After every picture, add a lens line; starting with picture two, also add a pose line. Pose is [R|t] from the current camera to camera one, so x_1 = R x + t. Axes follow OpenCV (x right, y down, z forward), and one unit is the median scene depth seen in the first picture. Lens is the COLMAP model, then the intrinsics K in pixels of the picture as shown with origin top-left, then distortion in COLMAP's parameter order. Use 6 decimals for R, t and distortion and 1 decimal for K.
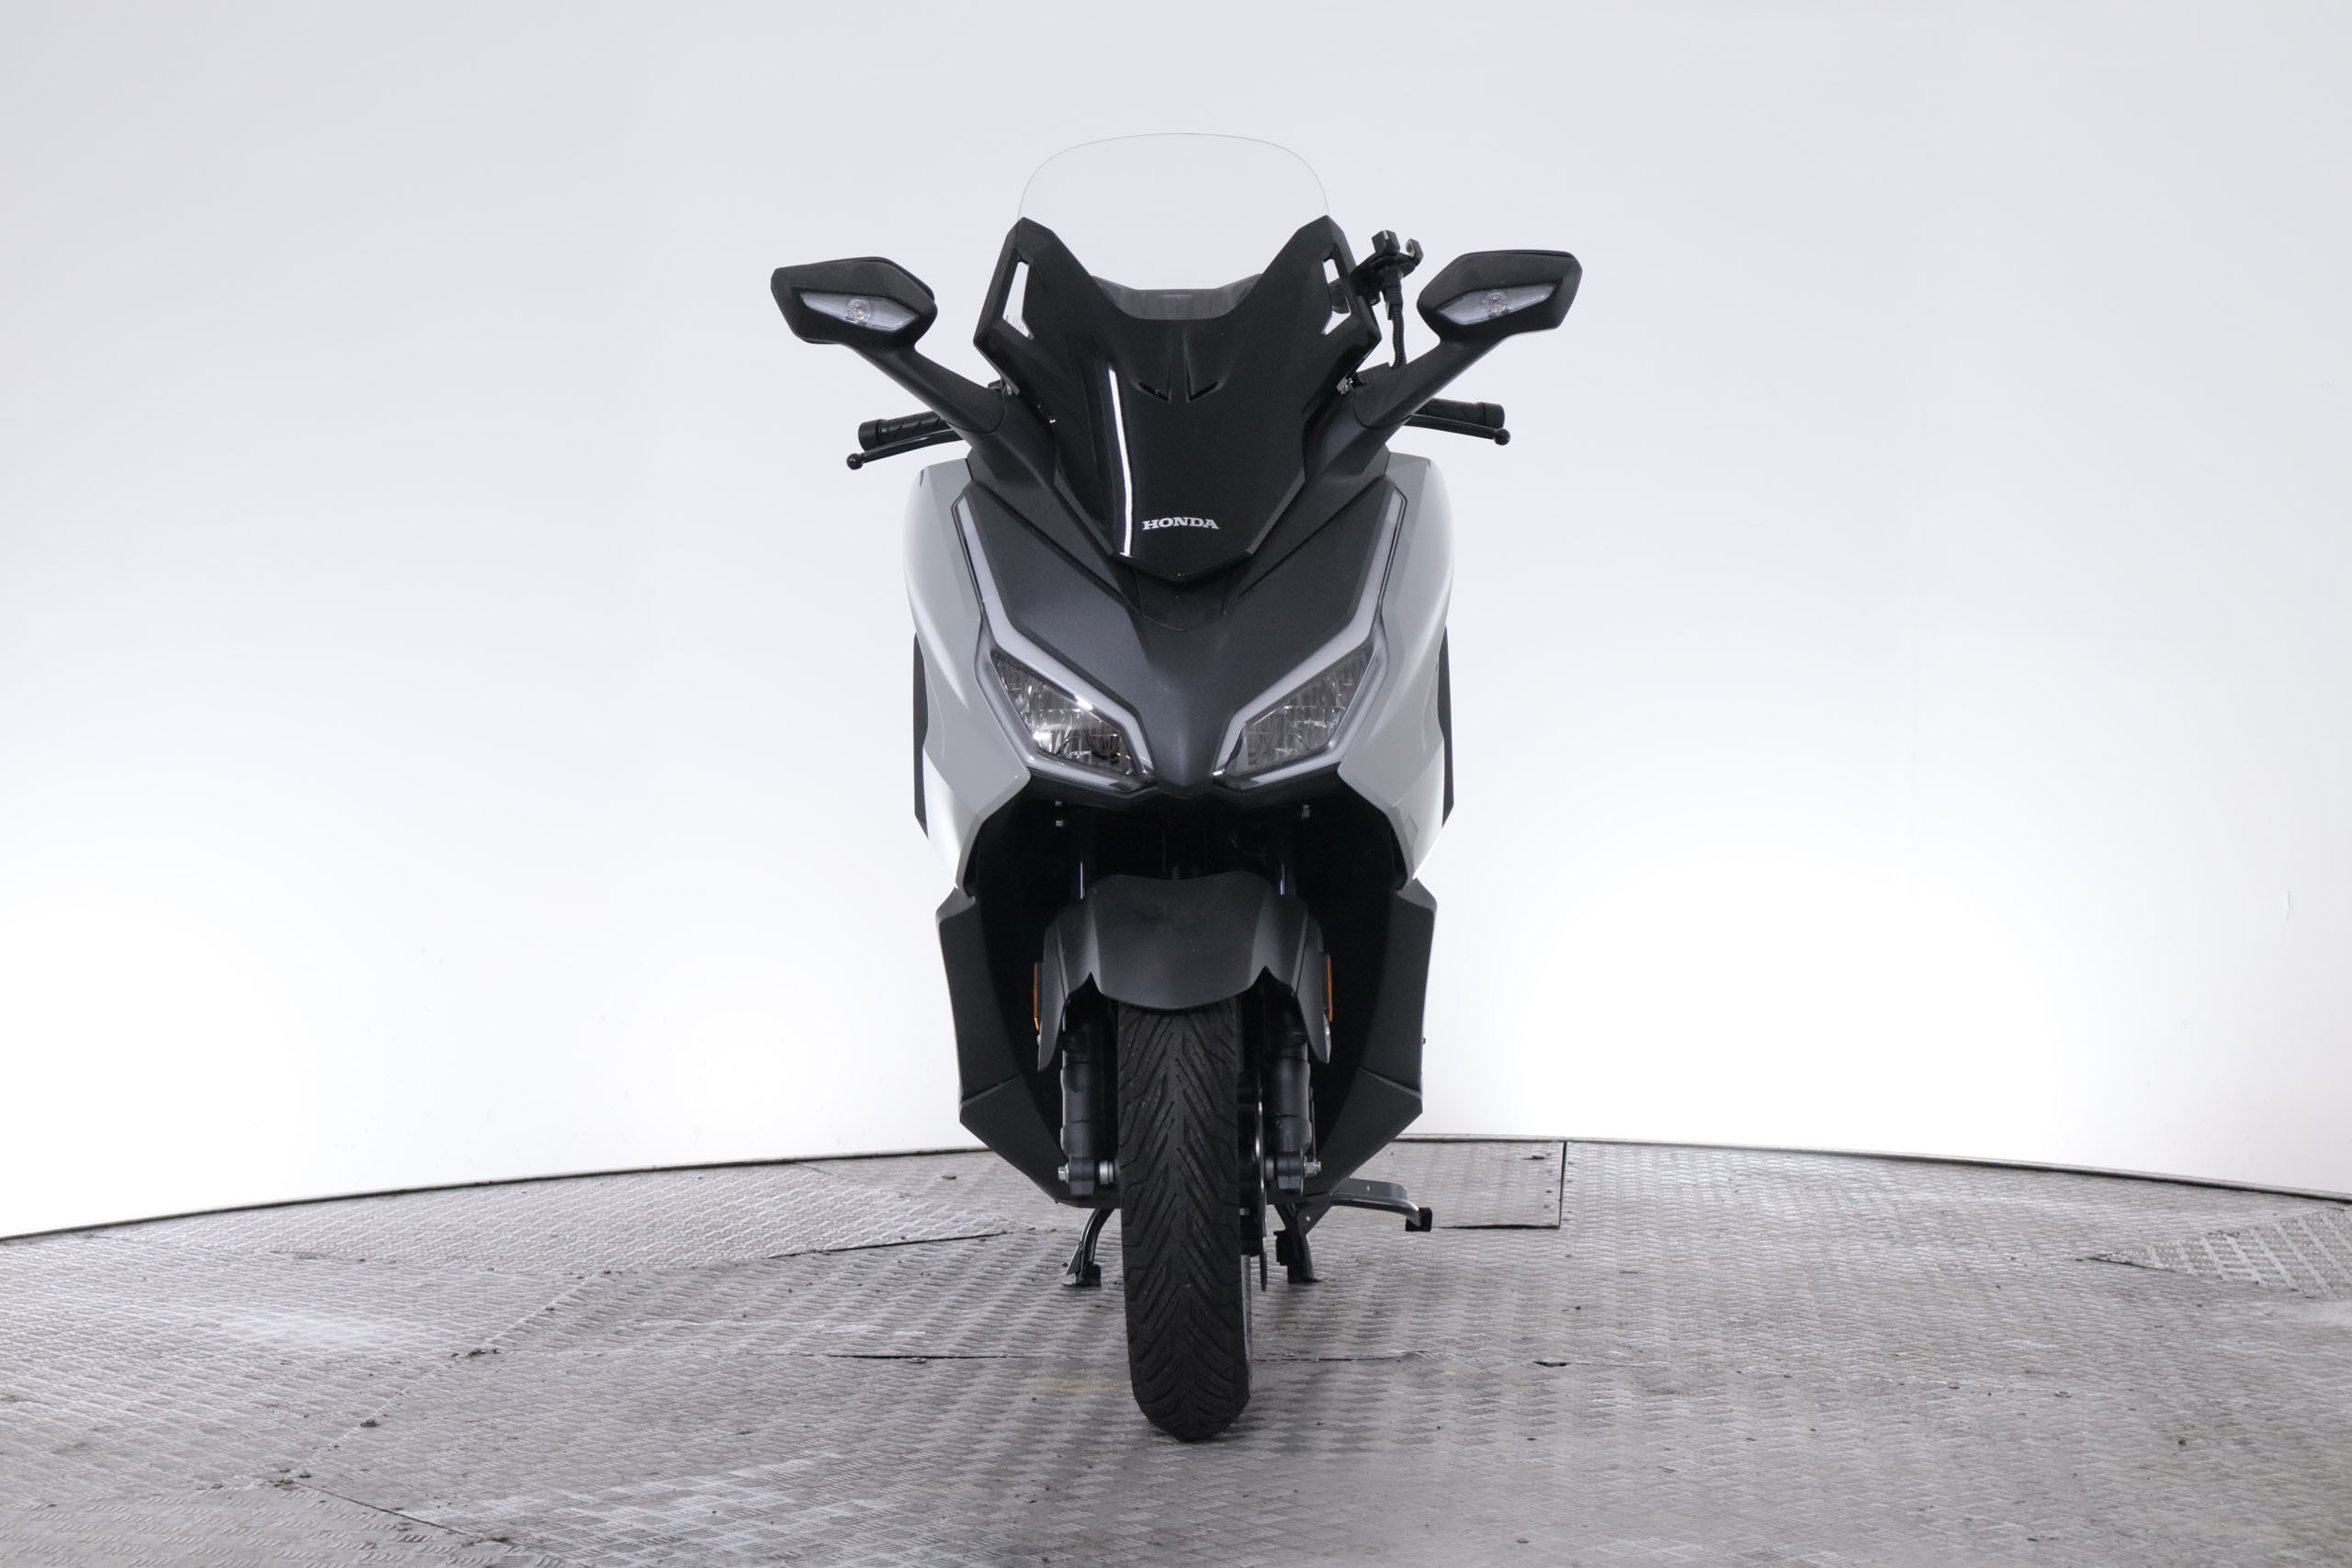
lens RADIAL K [[4962.8, 0, 1176.3], [0, 4962.8, 783.3], [0, 0, 1]] dist [0.053131, 0.000000]
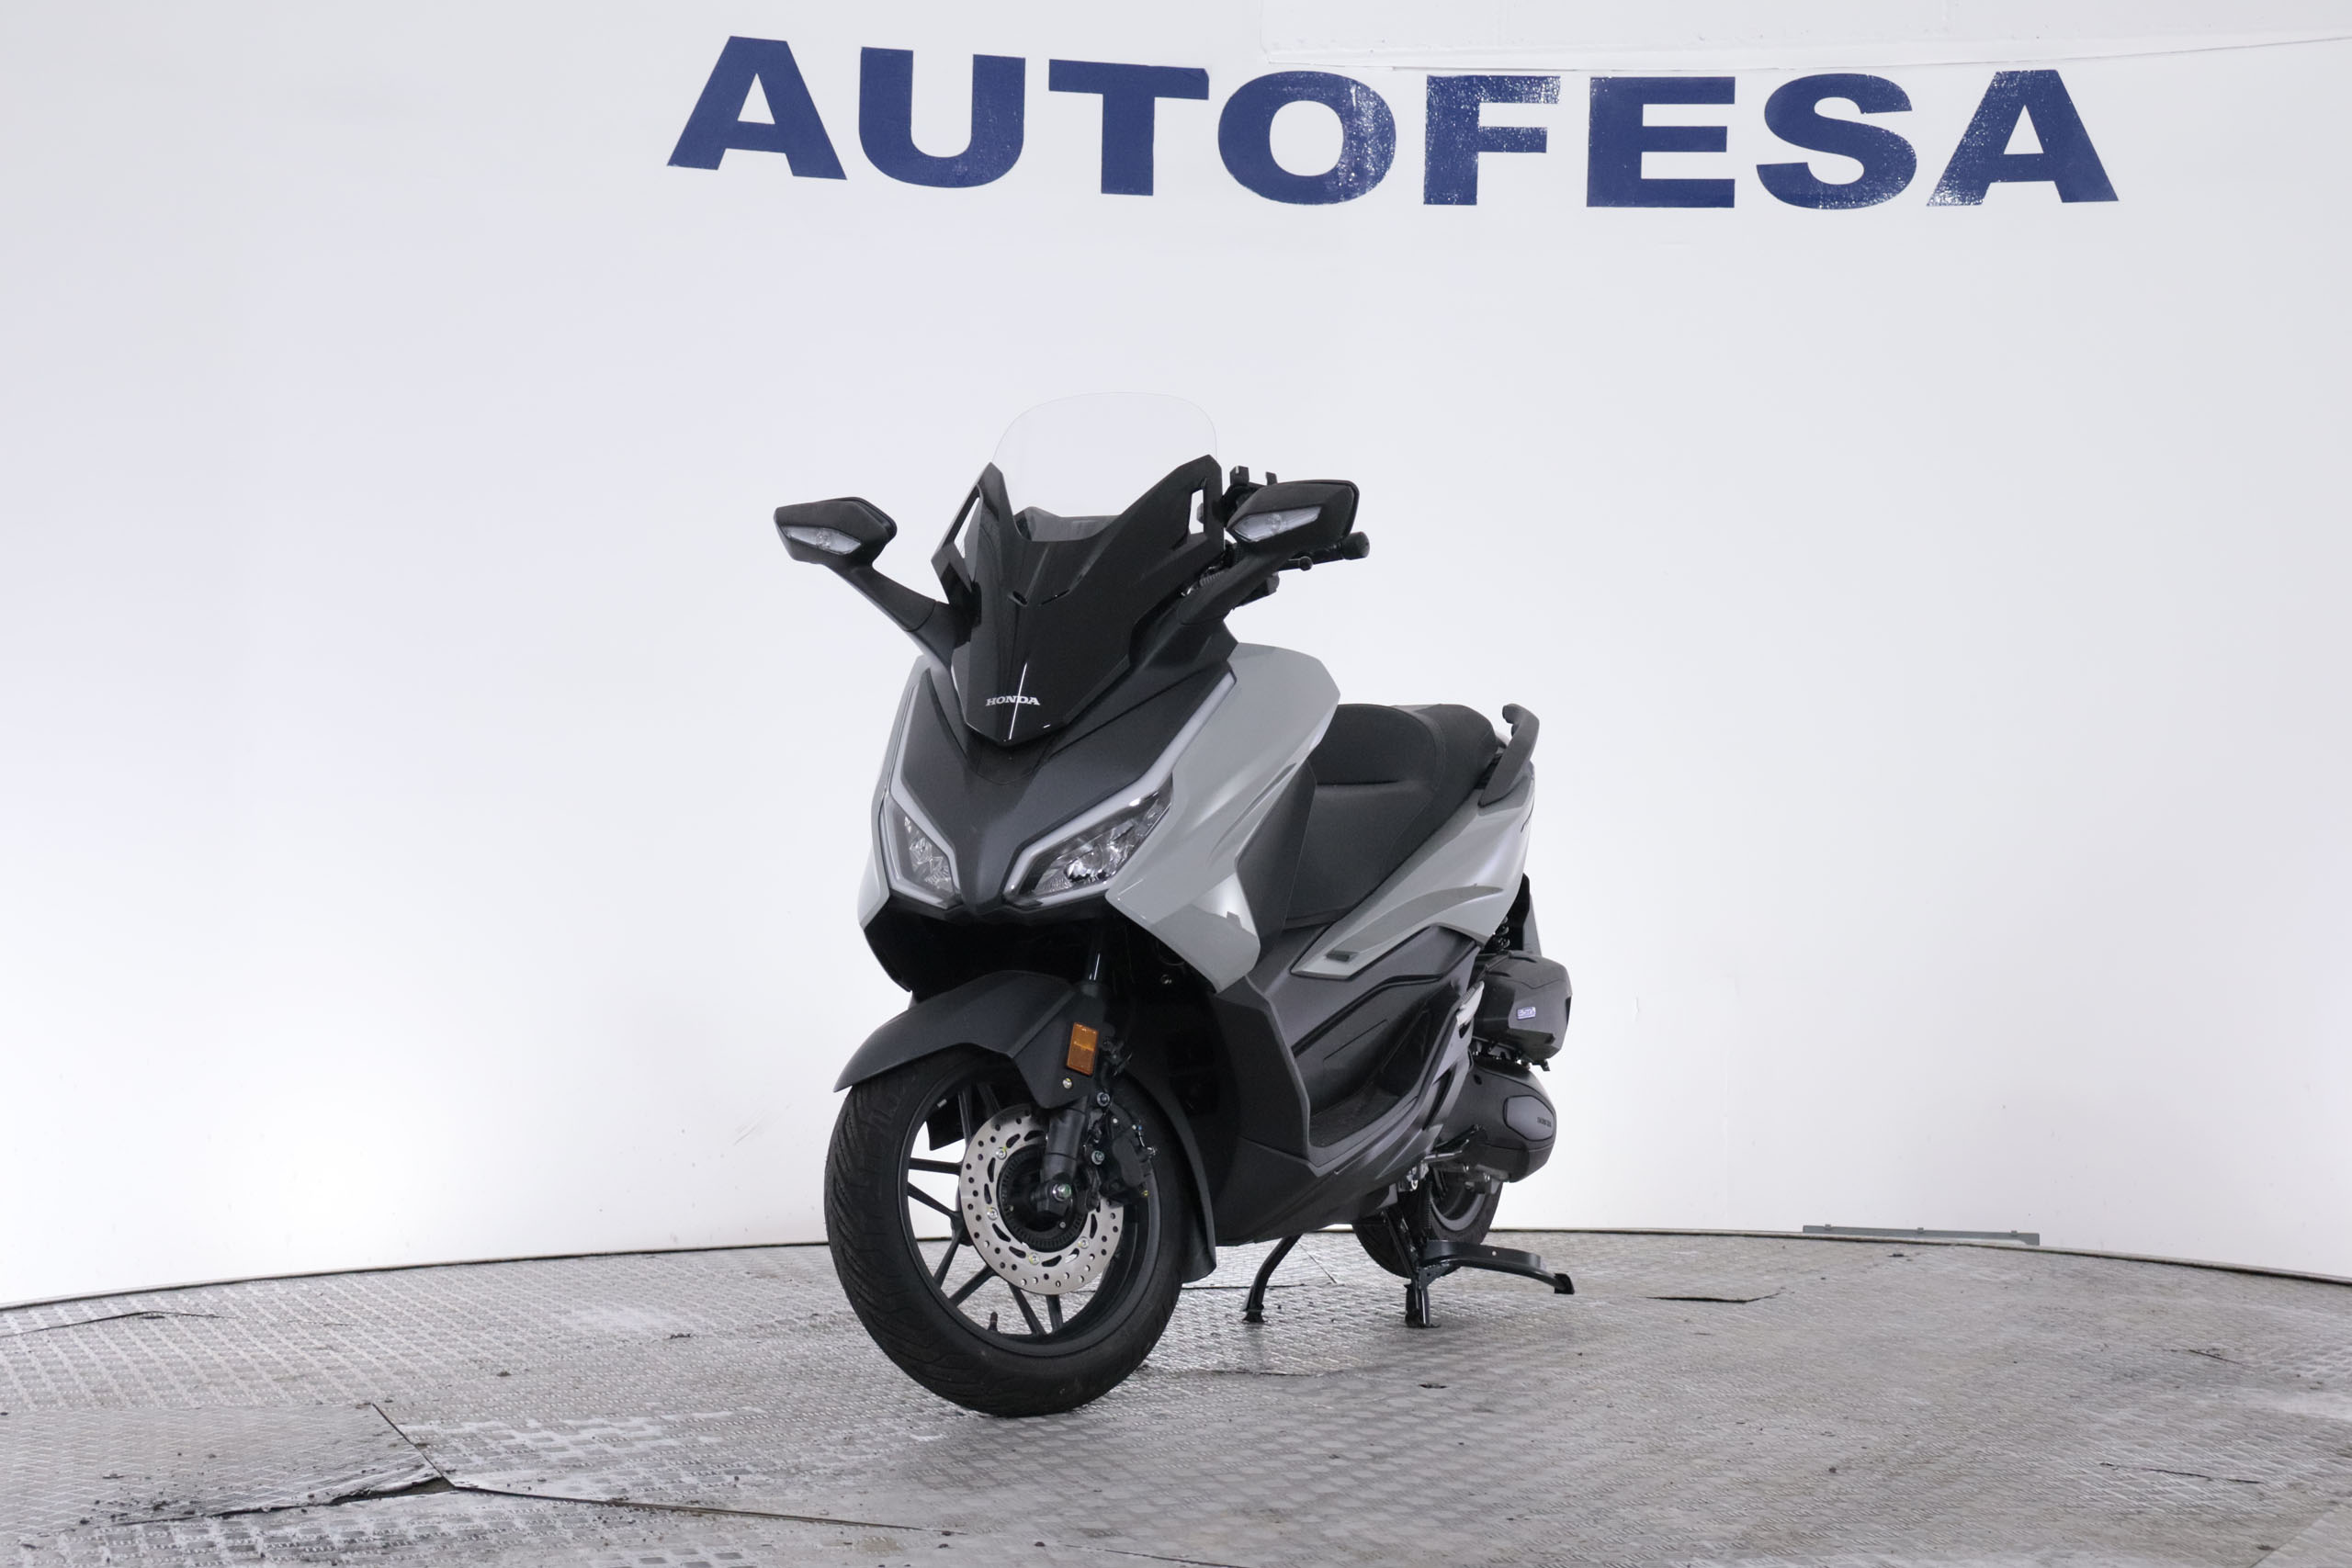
lens RADIAL K [[4764.6, 0, 1185.3], [0, 4764.6, 788.7], [0, 0, 1]] dist [0.098325, 0.000000]
pose [[0.914069, 0.003056, -0.405546, 0.524471], [-0.016152, 0.999453, -0.028874, 0.004829], [0.405236, 0.032943, 0.913618, -0.099983]]
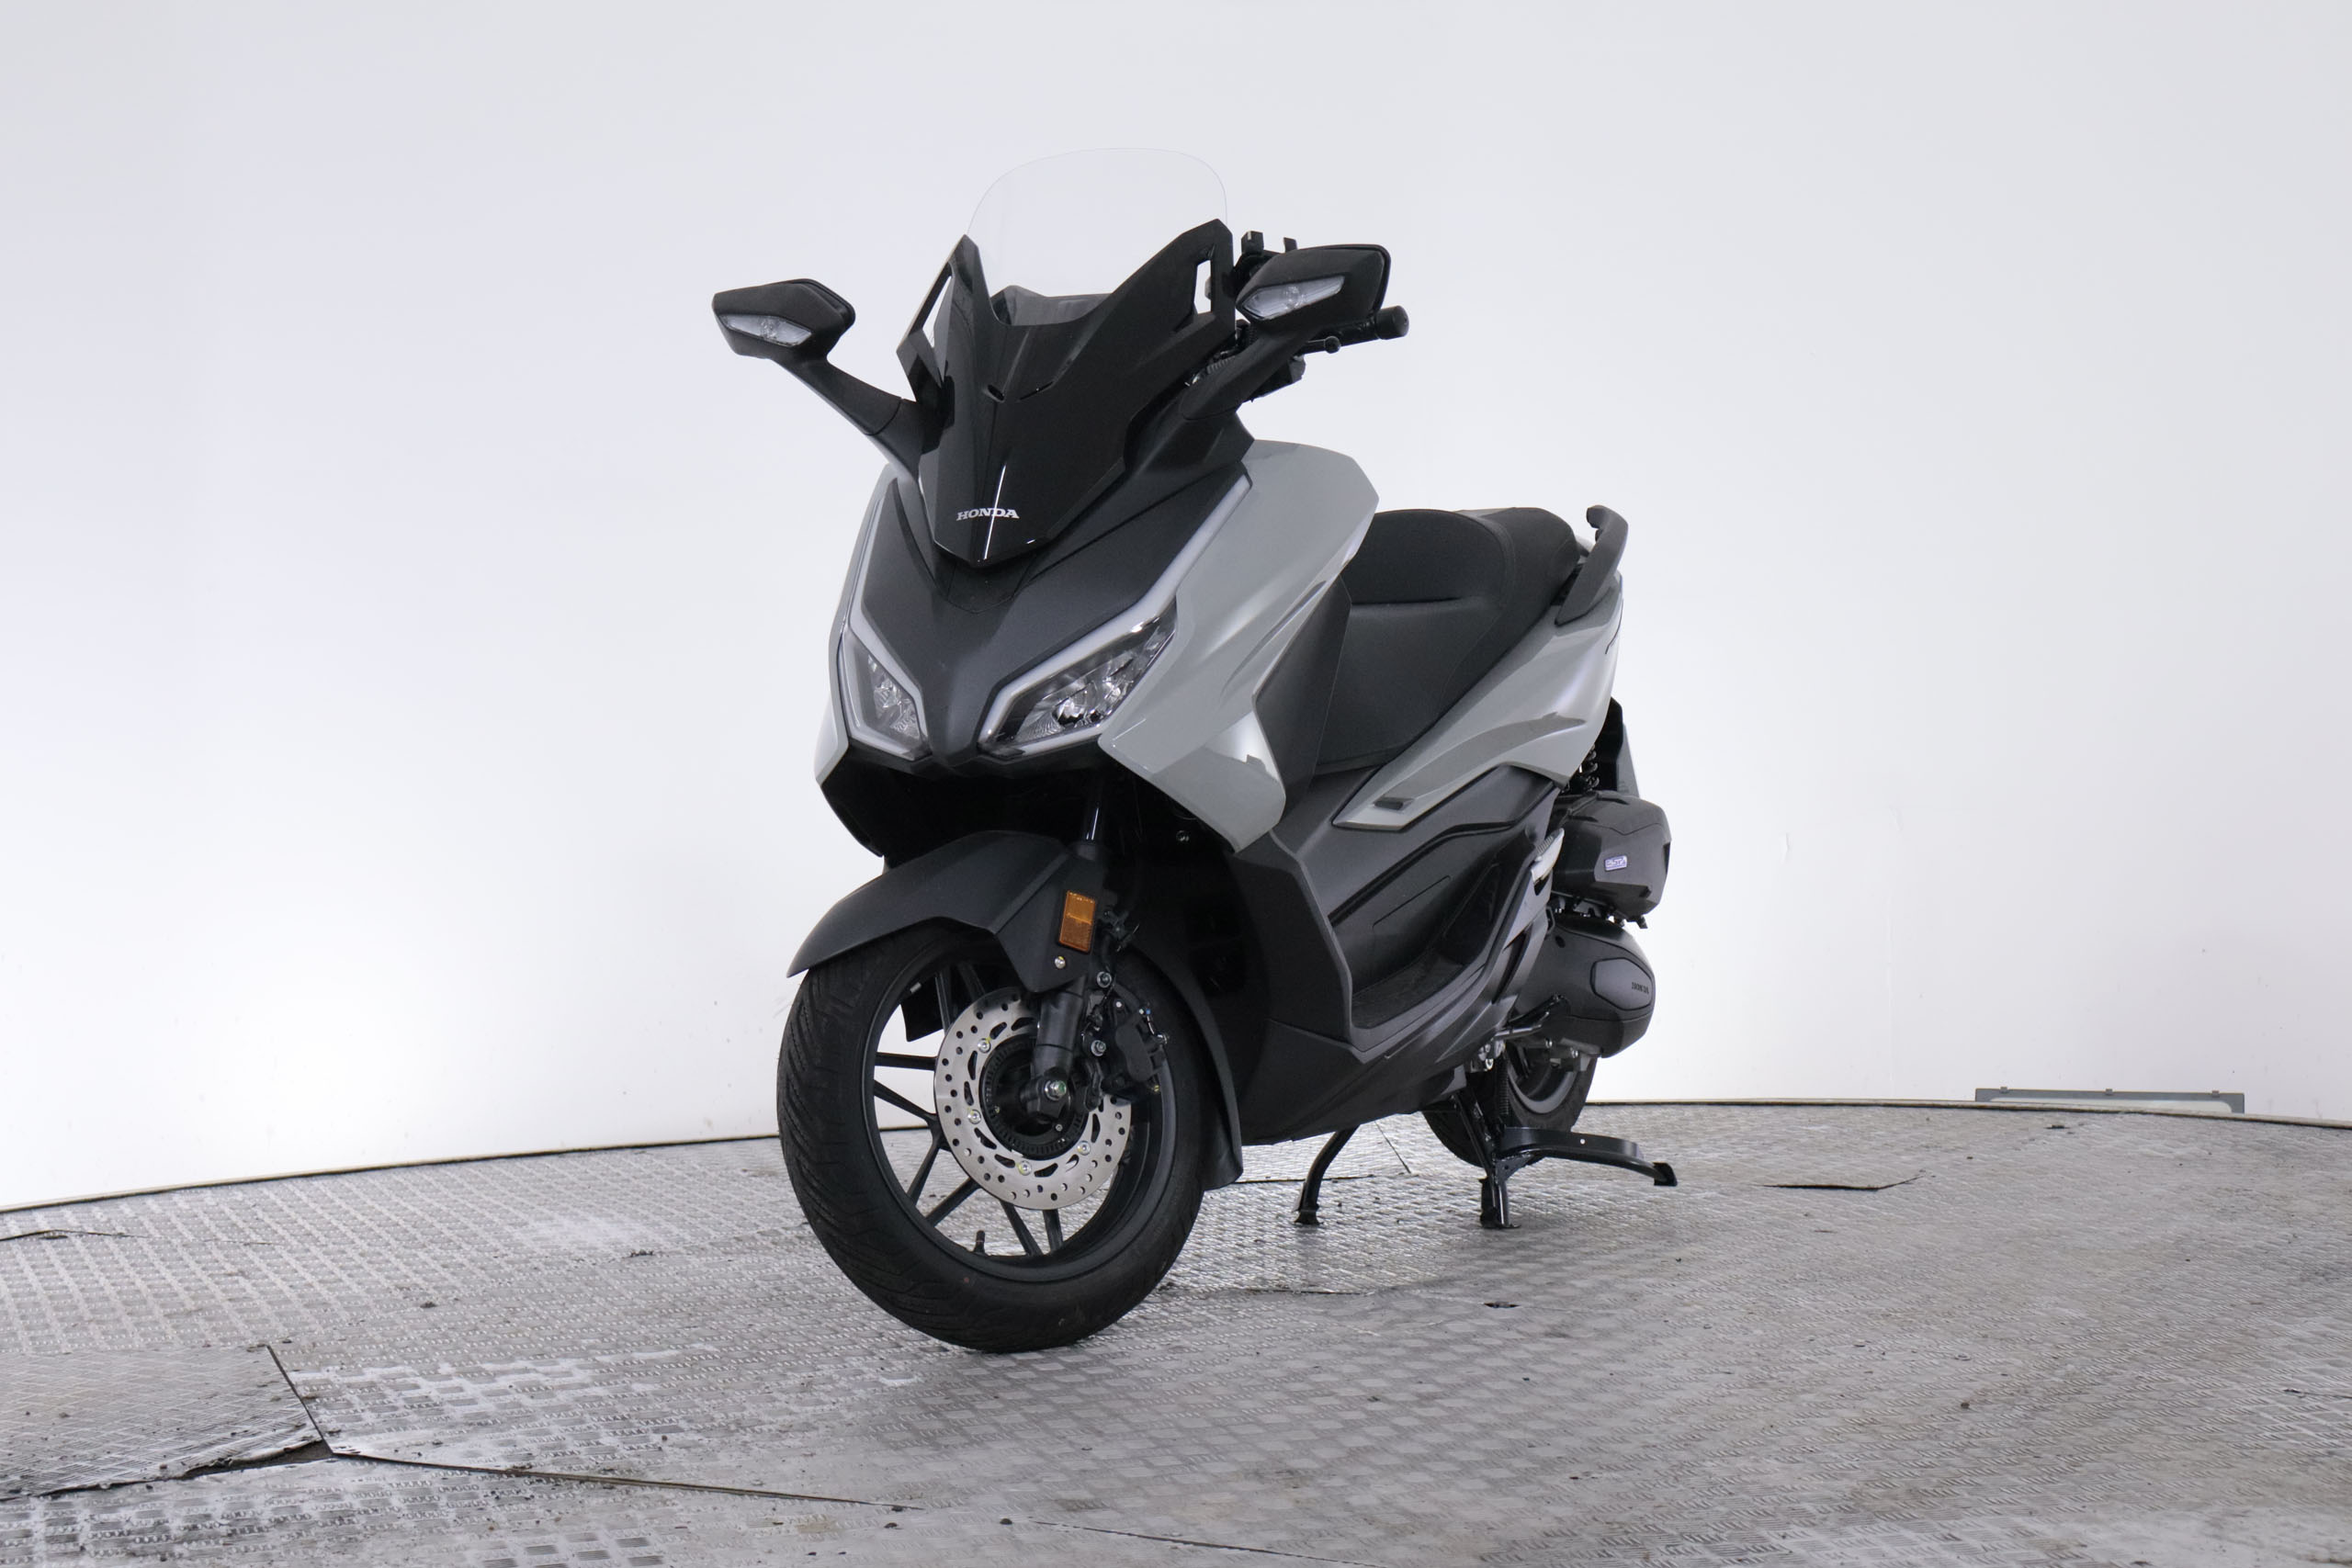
lens RADIAL K [[4962.8, 0, 1168.9], [0, 4962.8, 776.1], [0, 0, 1]] dist [0.053131, 0.000000]
pose [[0.899017, -0.000613, -0.437914, 0.498296], [0.003553, 0.999976, 0.005894, -0.001198], [0.437900, -0.006854, 0.898998, 0.038797]]
